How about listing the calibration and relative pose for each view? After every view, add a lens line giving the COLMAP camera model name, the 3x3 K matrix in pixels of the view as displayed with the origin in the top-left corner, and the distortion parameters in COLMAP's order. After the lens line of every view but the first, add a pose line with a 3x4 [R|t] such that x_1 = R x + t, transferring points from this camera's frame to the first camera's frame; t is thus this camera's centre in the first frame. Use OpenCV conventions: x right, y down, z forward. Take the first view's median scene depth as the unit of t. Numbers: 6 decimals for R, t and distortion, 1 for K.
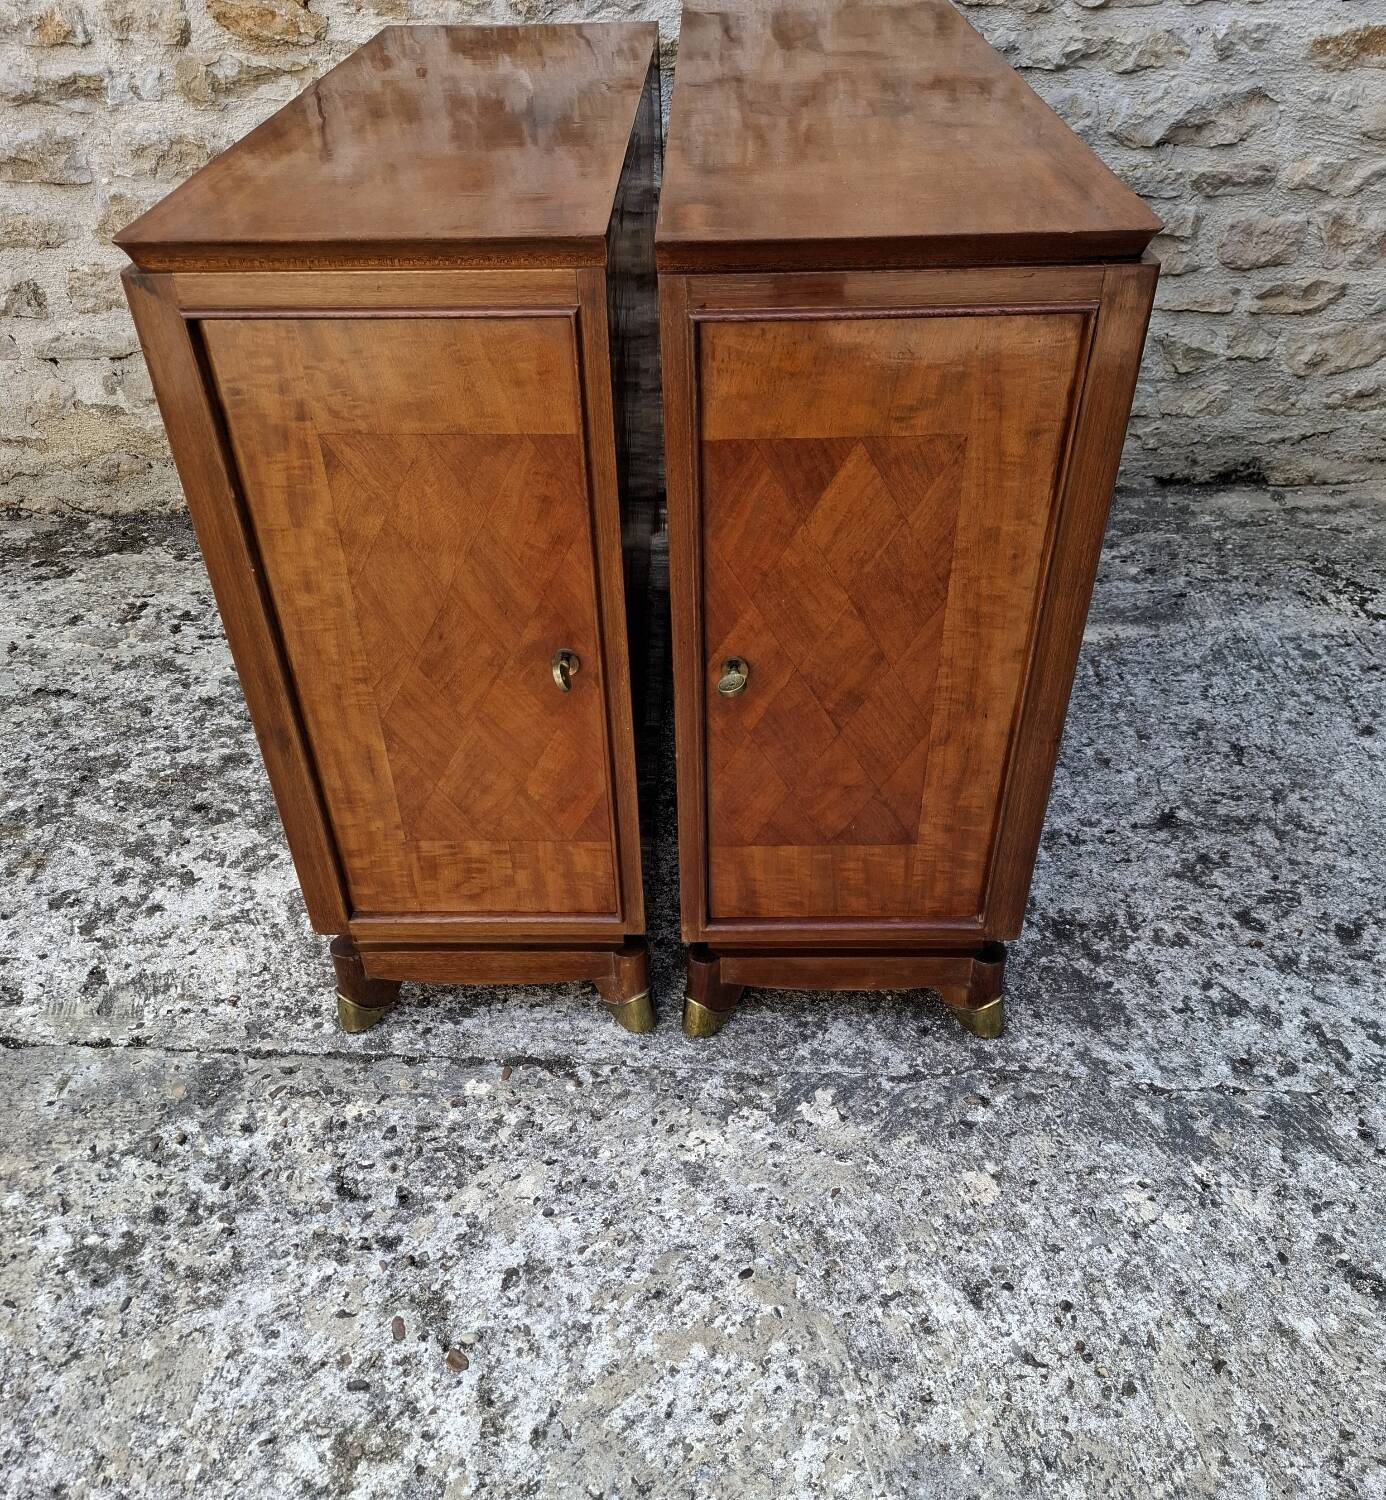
lens RADIAL K [[1285.7, 0, 692.9], [0, 1285.7, 901.9], [0, 0, 1]] dist [0.086166, -0.092236]
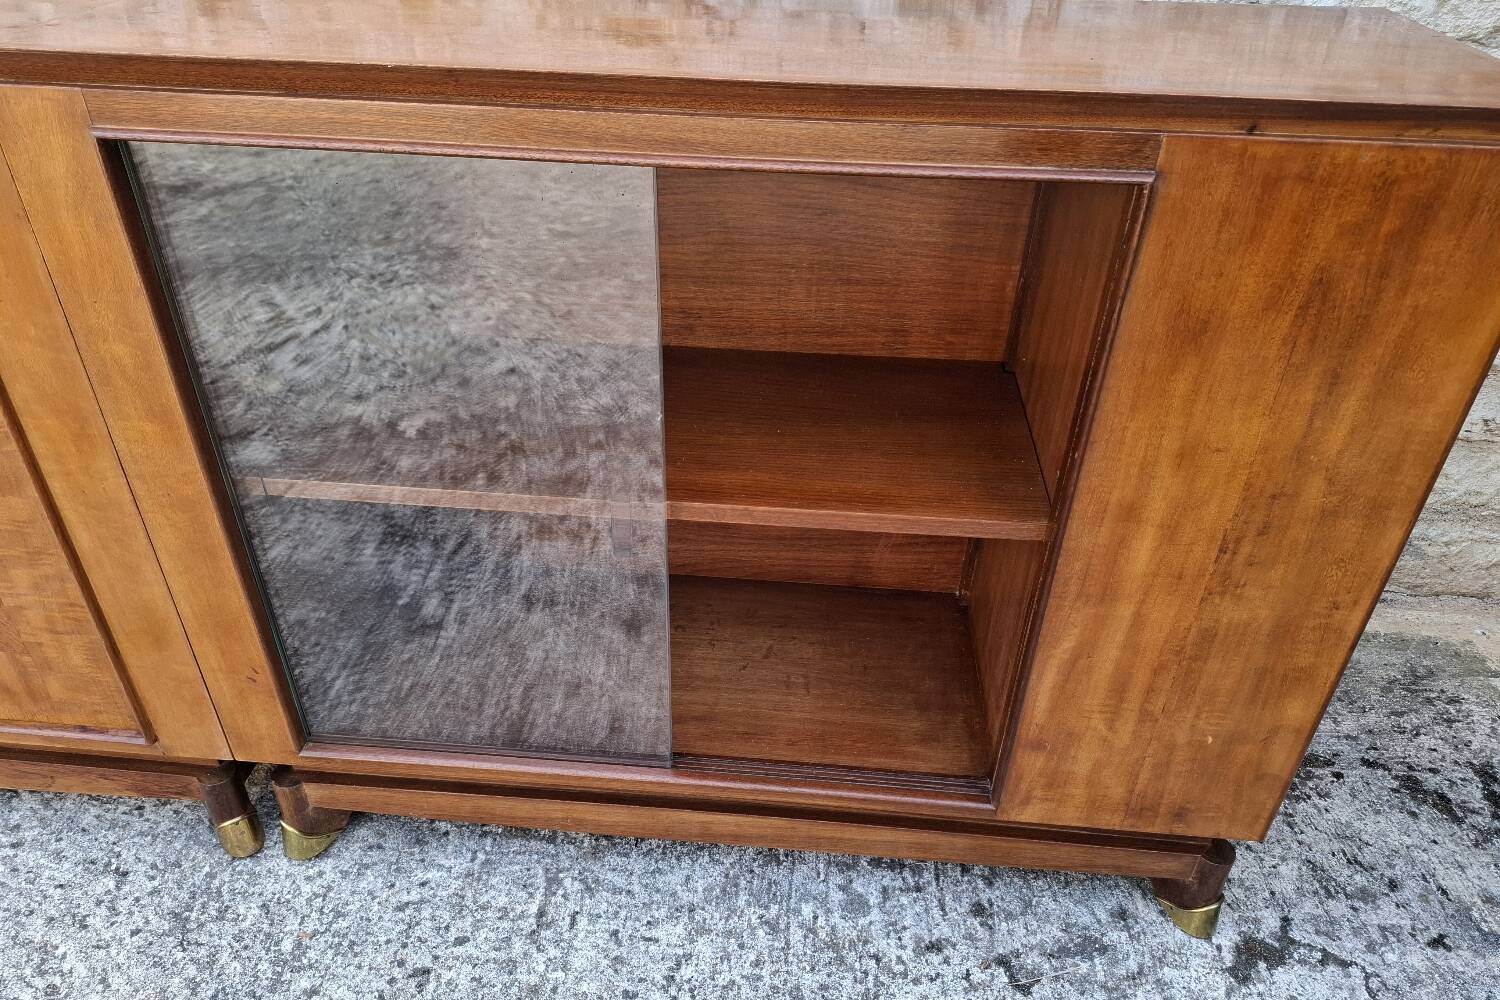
lens RADIAL K [[1055.6, 0, 737.3], [0, 1055.6, 562.2], [0, 0, 1]] dist [0.040422, -0.039553]
pose [[0.996564, 0.076723, -0.031212, 0.572108], [-0.079074, 0.993428, -0.082754, -0.439130], [0.024658, 0.084938, 0.996081, 0.588647]]
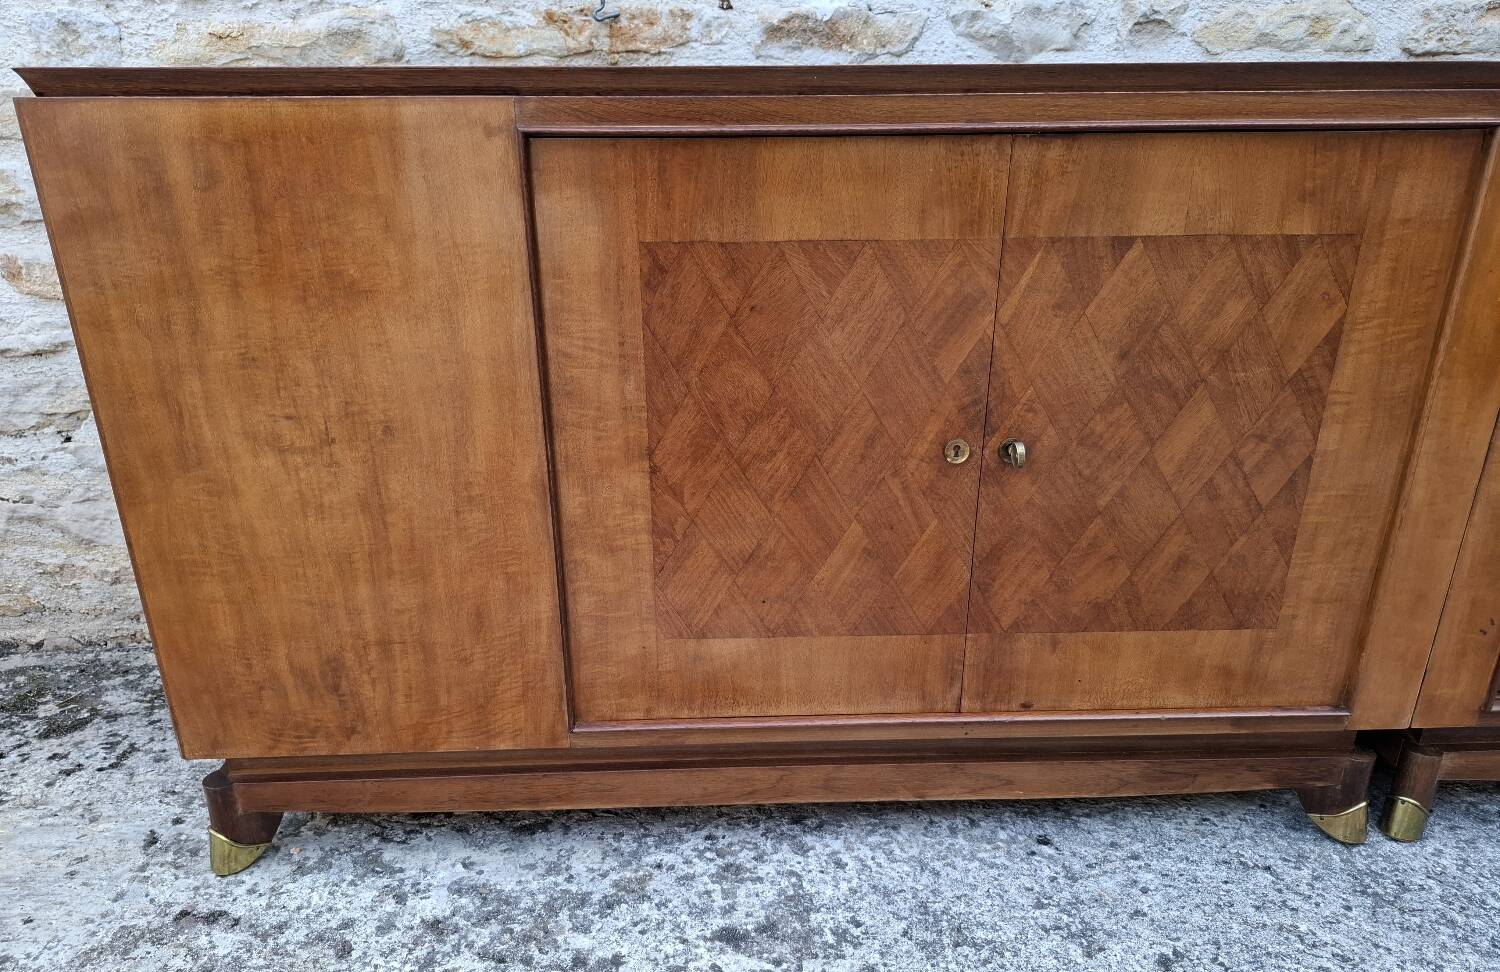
lens RADIAL K [[1043.0, 0, 744.4], [0, 1043.0, 560.6], [0, 0, 1]] dist [0.068952, -0.071124]
pose [[0.998428, -0.005312, 0.055804, -0.330283], [0.022739, 0.948295, -0.316574, -0.215447], [-0.051237, 0.317345, 0.946925, 0.560020]]
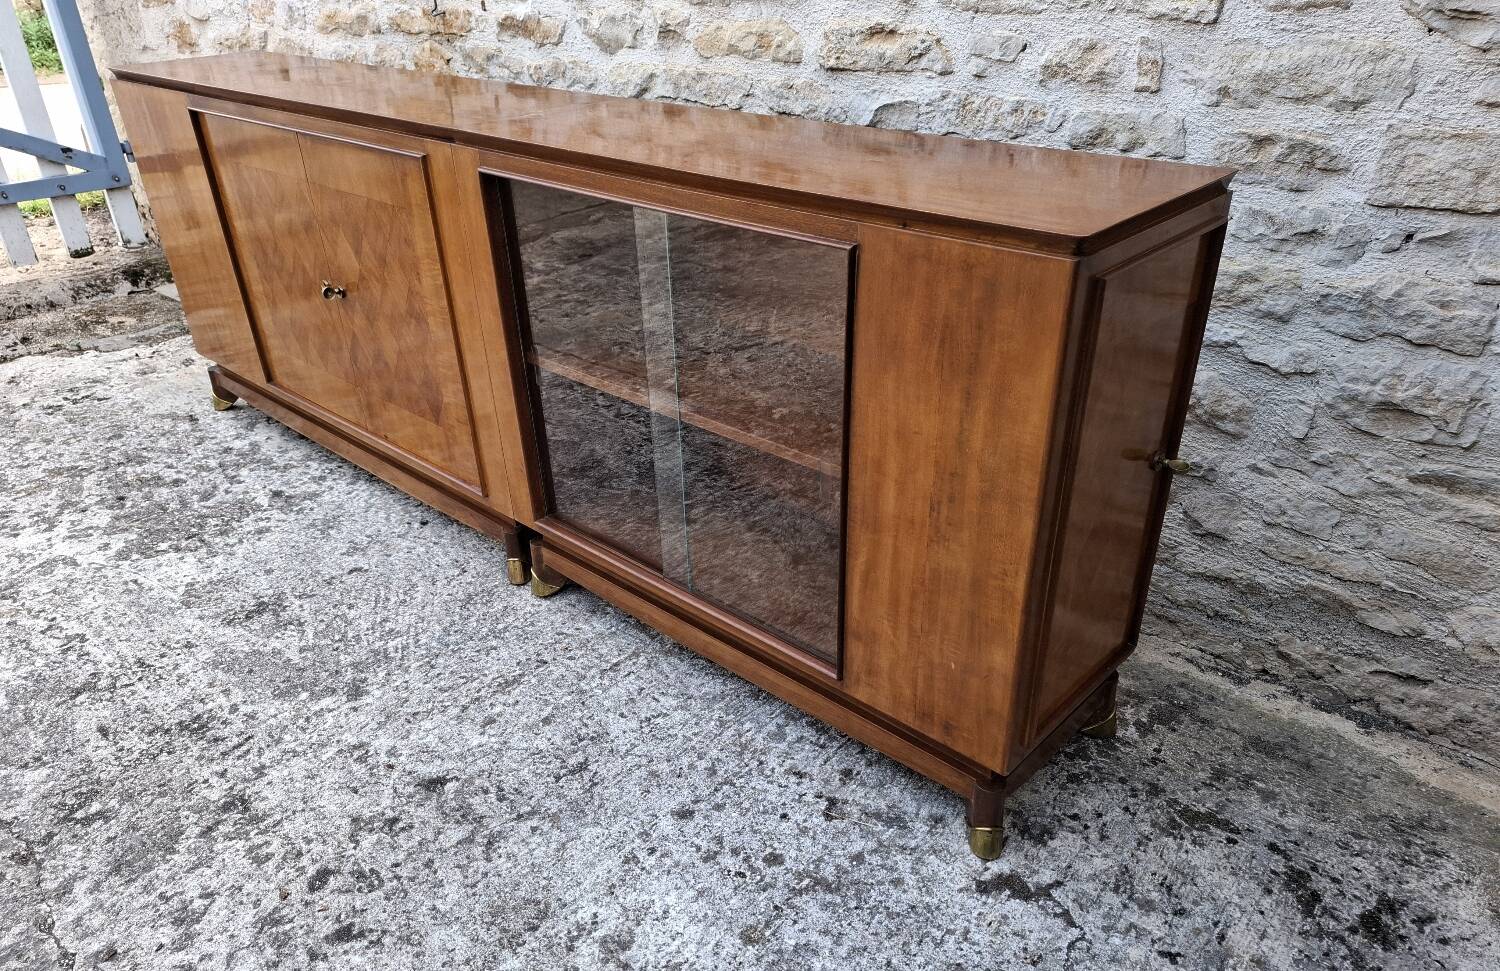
lens RADIAL K [[1043.0, 0, 740.3], [0, 1043.0, 559.8], [0, 0, 1]] dist [0.068952, -0.071124]
pose [[0.741411, 0.353678, -0.570282, 1.186154], [-0.436597, 0.899605, -0.009693, -0.401098], [0.509601, 0.256170, 0.821392, 0.410109]]
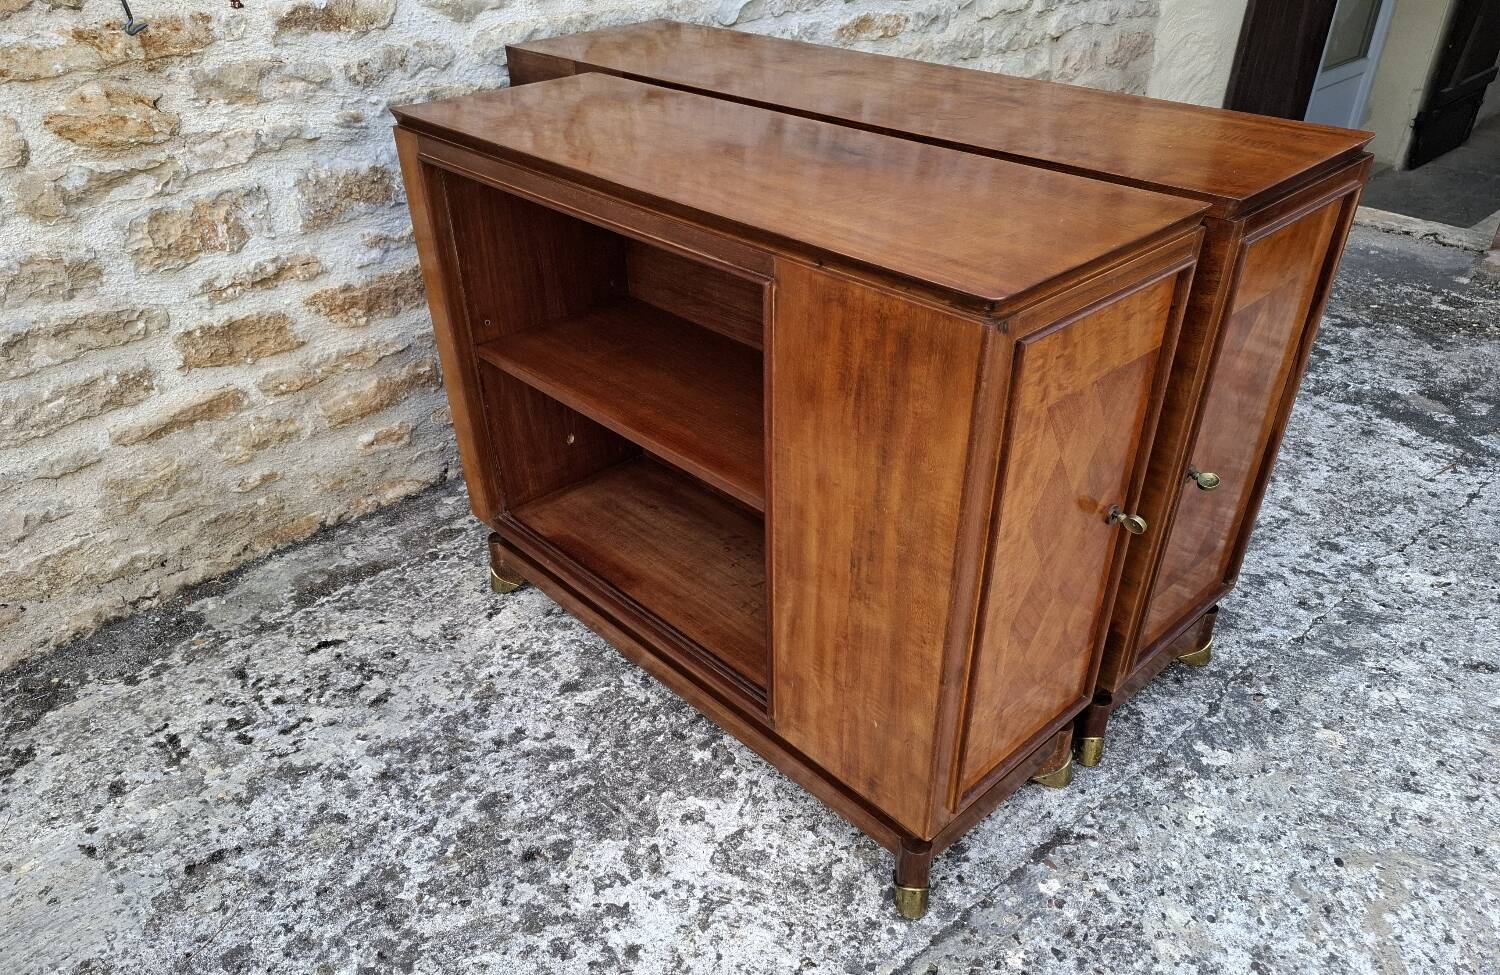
lens RADIAL K [[1043.0, 0, 740.7], [0, 1043.0, 569.6], [0, 0, 1]] dist [0.068952, -0.071124]
pose [[0.719224, -0.398077, 0.569431, -0.775470], [0.459026, 0.887492, 0.040651, -0.275181], [-0.521548, 0.232147, 0.821033, 0.263240]]
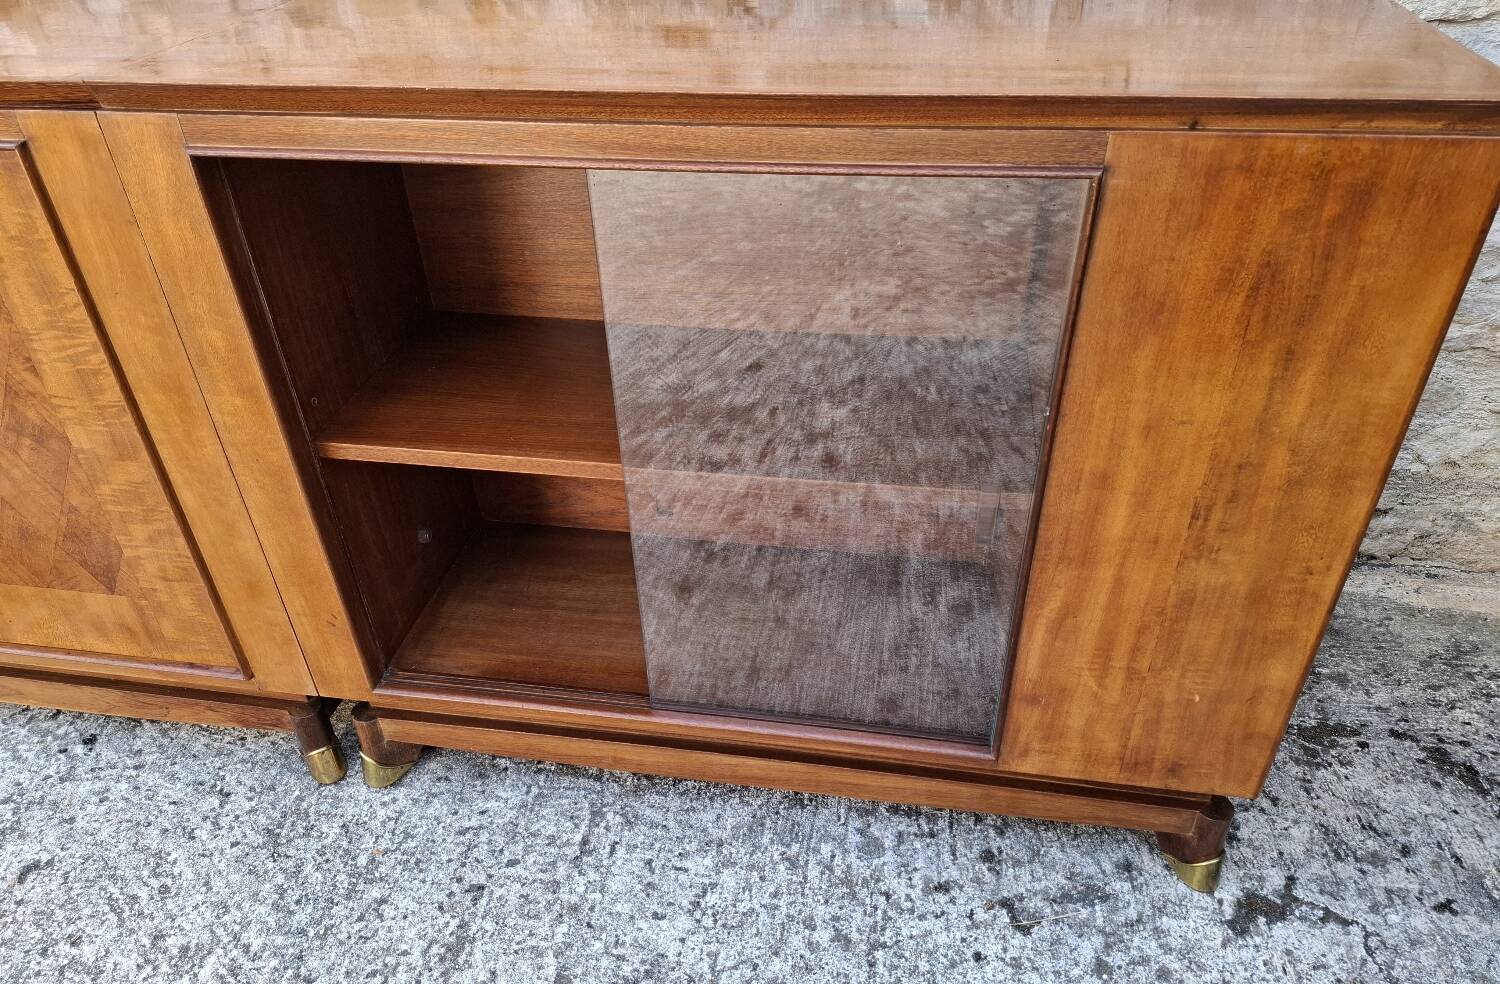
lens RADIAL K [[1045.4, 0, 737.9], [0, 1045.4, 555.3], [0, 0, 1]] dist [0.071058, -0.078242]
pose [[0.987706, 0.091140, -0.127006, 0.633583], [-0.099085, 0.993405, -0.057696, -0.430912], [0.120910, 0.069572, 0.990223, 0.535260]]
